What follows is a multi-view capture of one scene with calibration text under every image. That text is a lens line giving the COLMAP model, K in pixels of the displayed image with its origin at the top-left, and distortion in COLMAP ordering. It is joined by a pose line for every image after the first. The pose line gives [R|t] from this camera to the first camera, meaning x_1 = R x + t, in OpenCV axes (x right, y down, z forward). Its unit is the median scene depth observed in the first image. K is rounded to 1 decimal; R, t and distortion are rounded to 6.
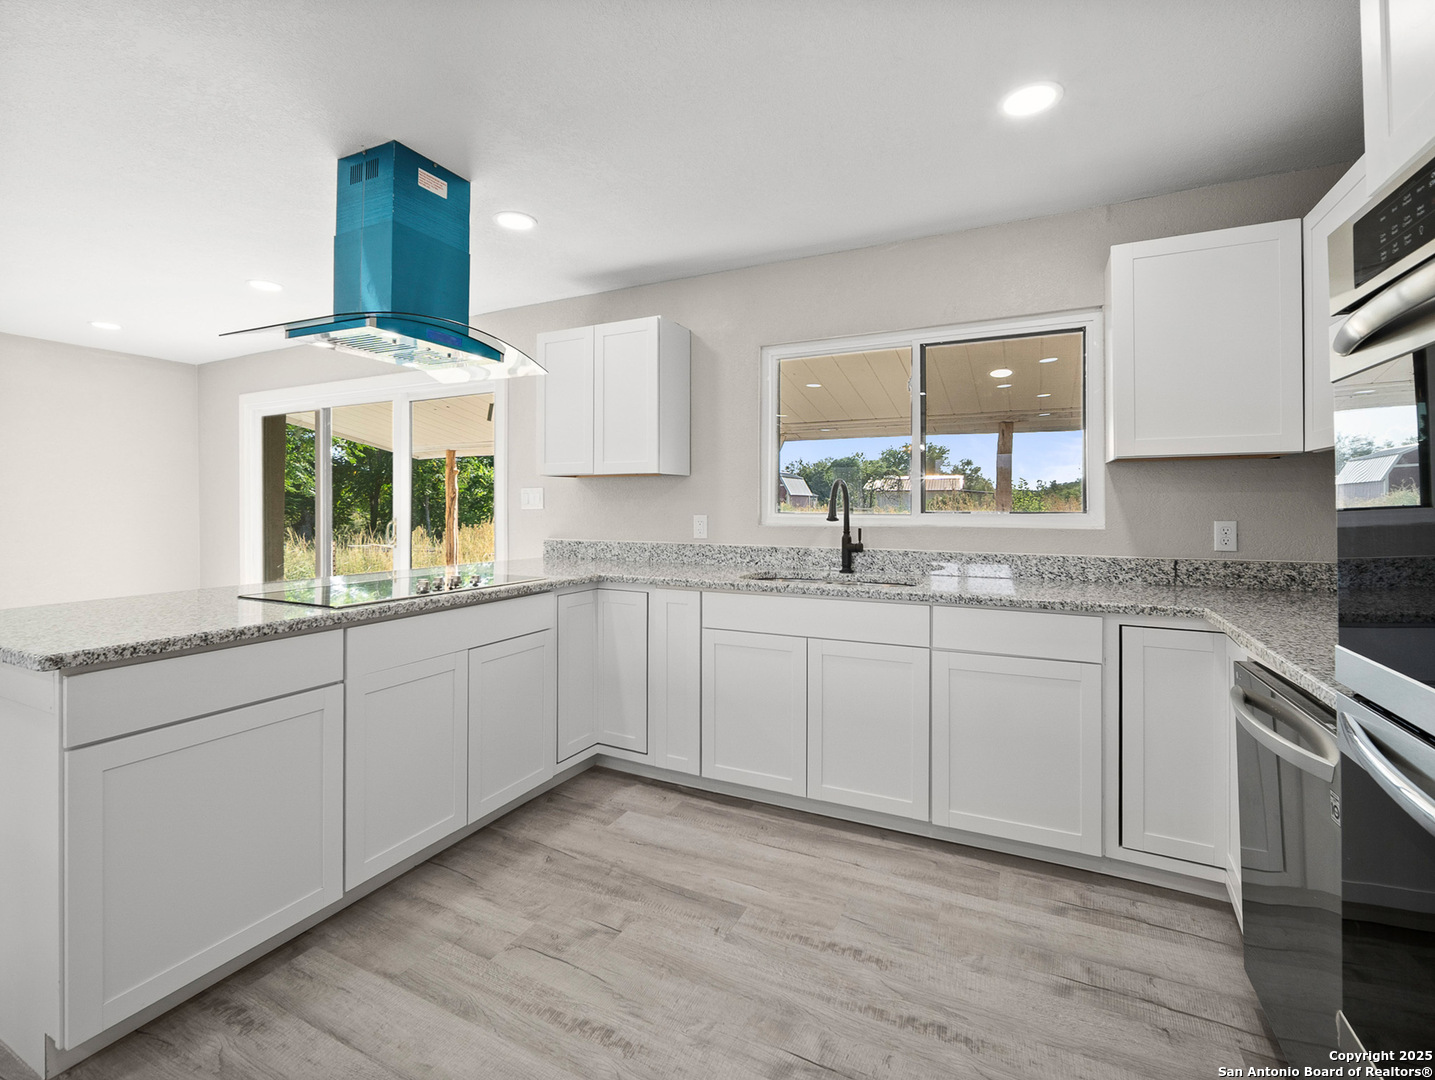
lens RADIAL K [[645.8, 0, 716.7], [0, 645.8, 527.7], [0, 0, 1]] dist [-0.003316, -0.000574]
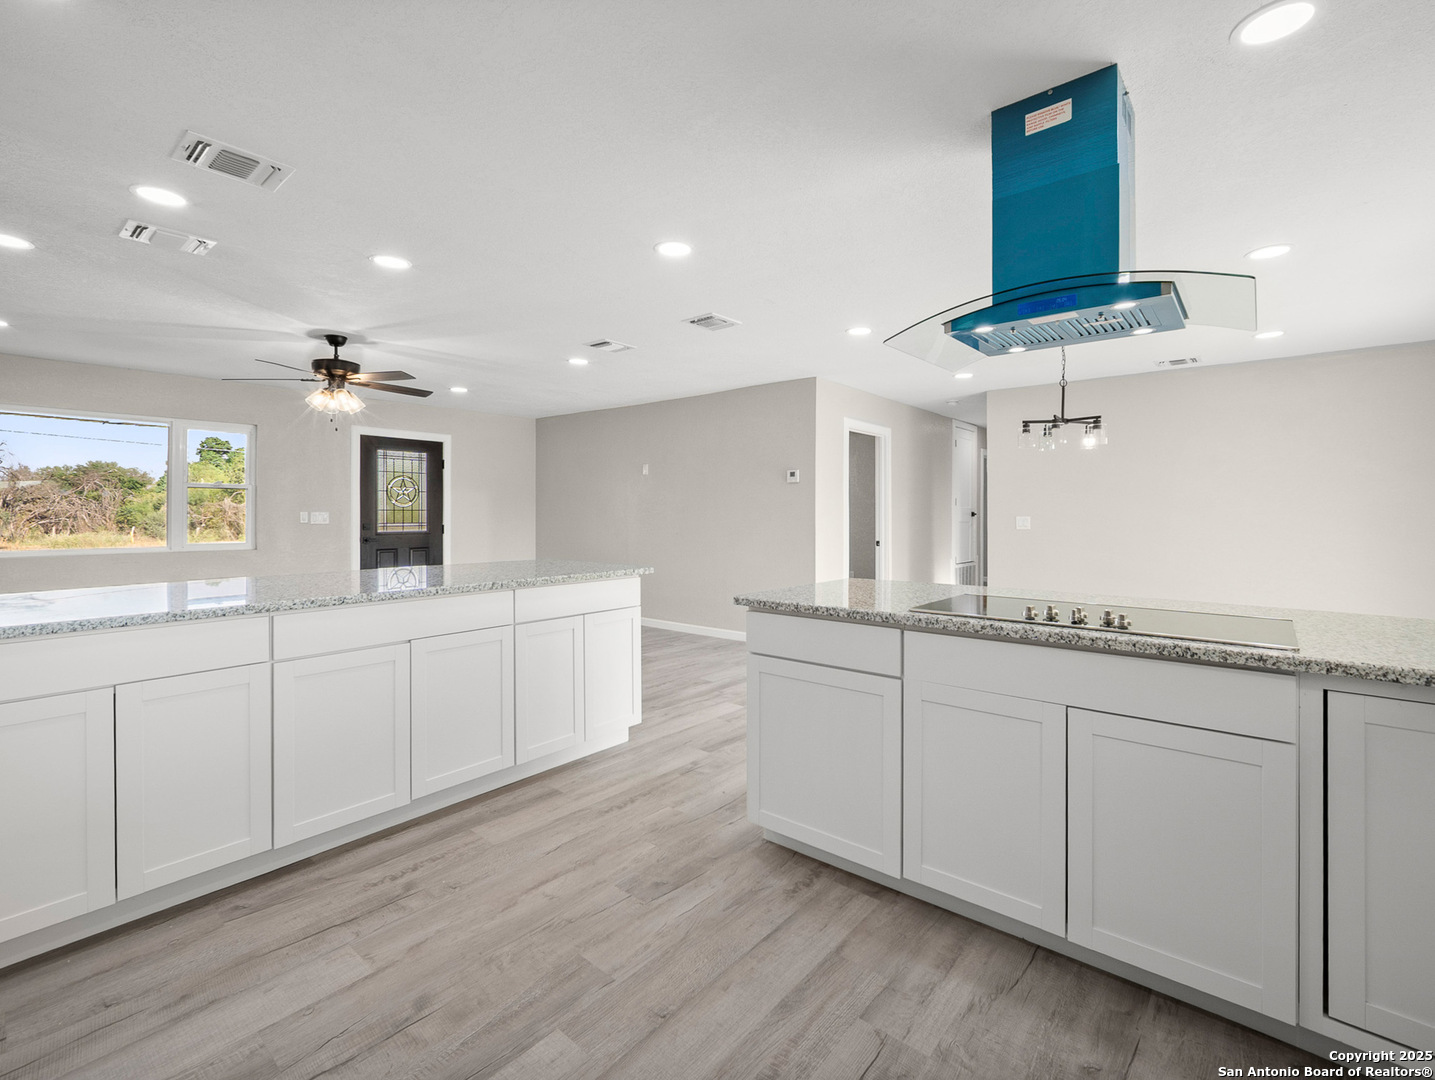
lens RADIAL K [[645.8, 0, 716.7], [0, 645.8, 527.7], [0, 0, 1]] dist [-0.003316, -0.000574]
pose [[-0.235905, 0.018065, -0.971608, 0.540447], [-0.031321, 0.999166, 0.026182, -0.031673], [0.971271, 0.036608, -0.235143, 0.958965]]
